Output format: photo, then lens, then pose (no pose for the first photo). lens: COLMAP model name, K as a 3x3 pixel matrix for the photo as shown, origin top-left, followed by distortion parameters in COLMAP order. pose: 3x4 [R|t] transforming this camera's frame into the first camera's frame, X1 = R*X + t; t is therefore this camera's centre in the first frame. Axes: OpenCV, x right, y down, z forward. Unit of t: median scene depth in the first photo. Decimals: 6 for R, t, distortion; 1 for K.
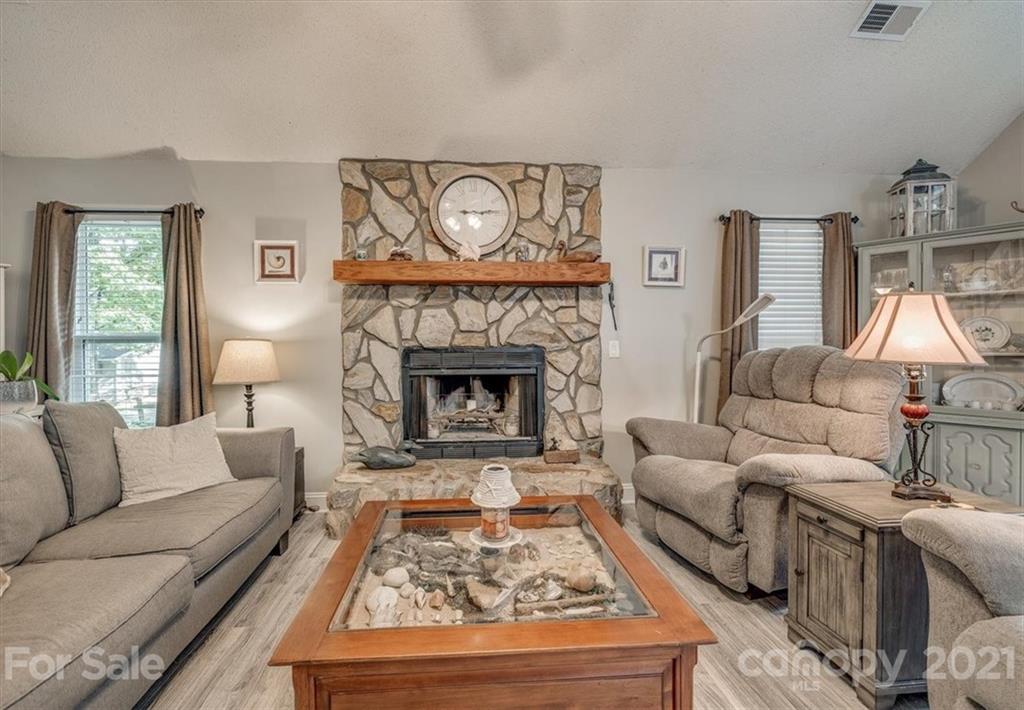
lens RADIAL K [[453.0, 0, 487.6], [0, 453.0, 348.5], [0, 0, 1]] dist [-0.001898, 0.000287]
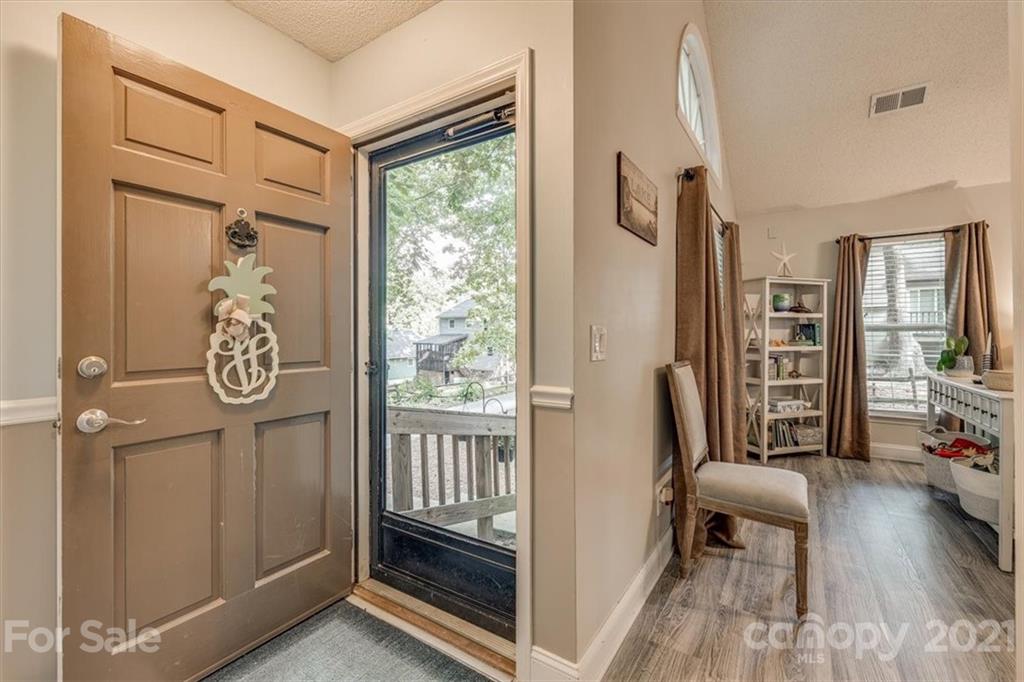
lens RADIAL K [[432.6, 0, 517.7], [0, 432.6, 334.7], [0, 0, 1]] dist [0.000185, -0.000842]
pose [[0.801008, 0.003774, -0.598642, -0.911252], [-0.006882, 0.999972, -0.002905, 0.009894], [0.598614, 0.006446, 0.801011, -0.702908]]
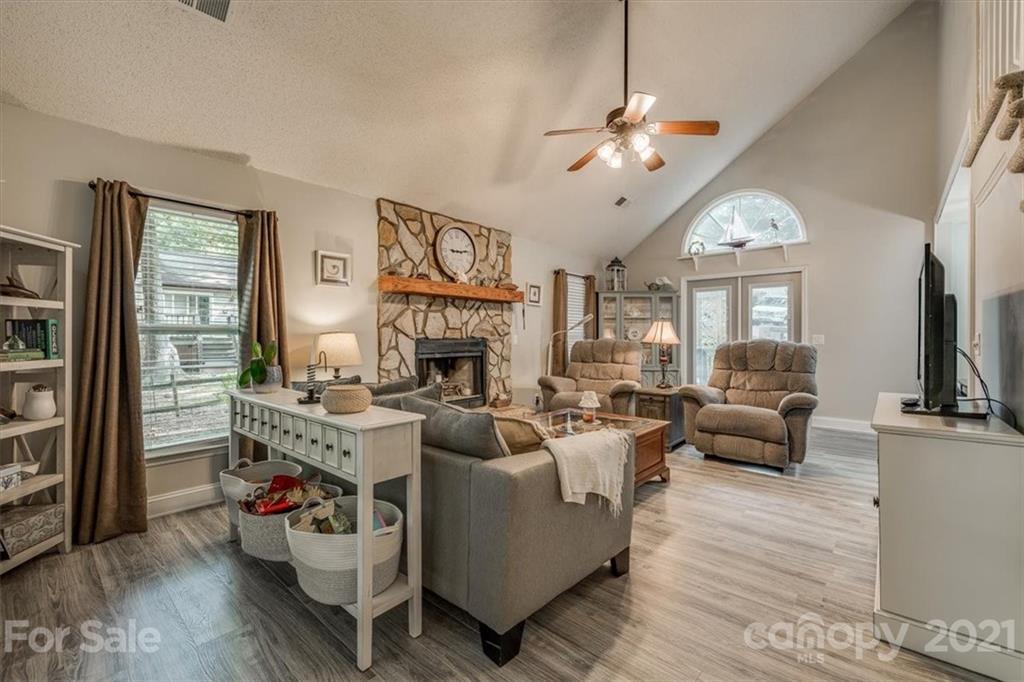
lens RADIAL K [[432.6, 0, 512.6], [0, 432.6, 337.7], [0, 0, 1]] dist [0.000185, -0.000842]
pose [[0.712115, 0.002822, 0.702057, -0.927306], [0.002675, 0.999974, -0.006733, 0.003959], [-0.702058, 0.006673, 0.712089, -0.180482]]
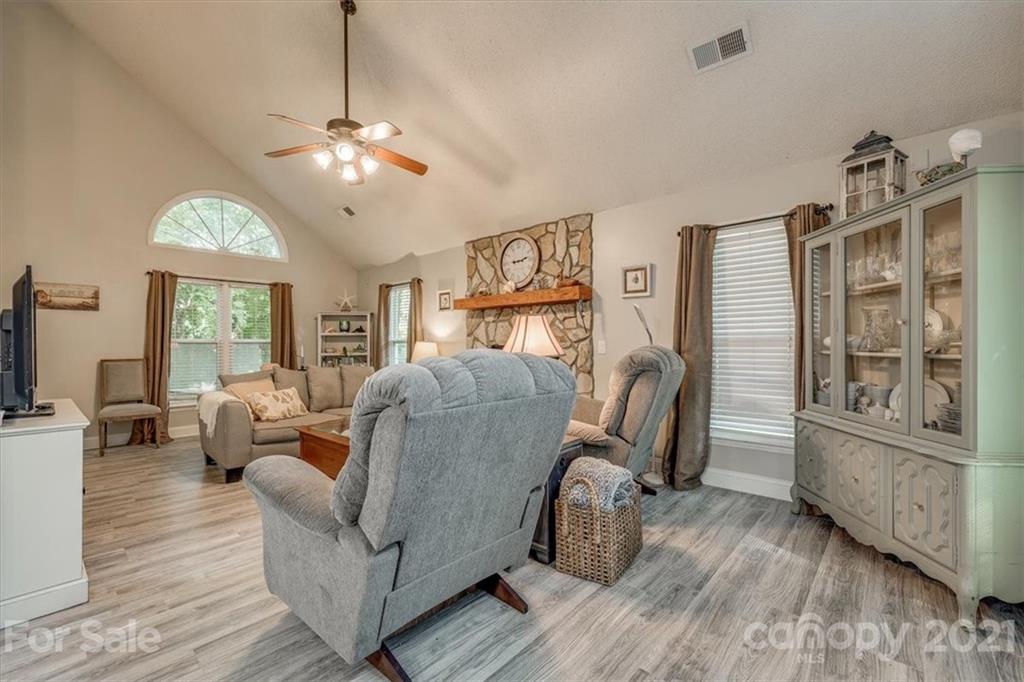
lens RADIAL K [[432.6, 0, 513.3], [0, 432.6, 345.0], [0, 0, 1]] dist [0.000185, -0.000842]
pose [[0.695594, 0.000747, -0.718434, 1.049966], [-0.003131, 0.999993, -0.001993, -0.001361], [0.718428, 0.003636, 0.695592, -0.074188]]
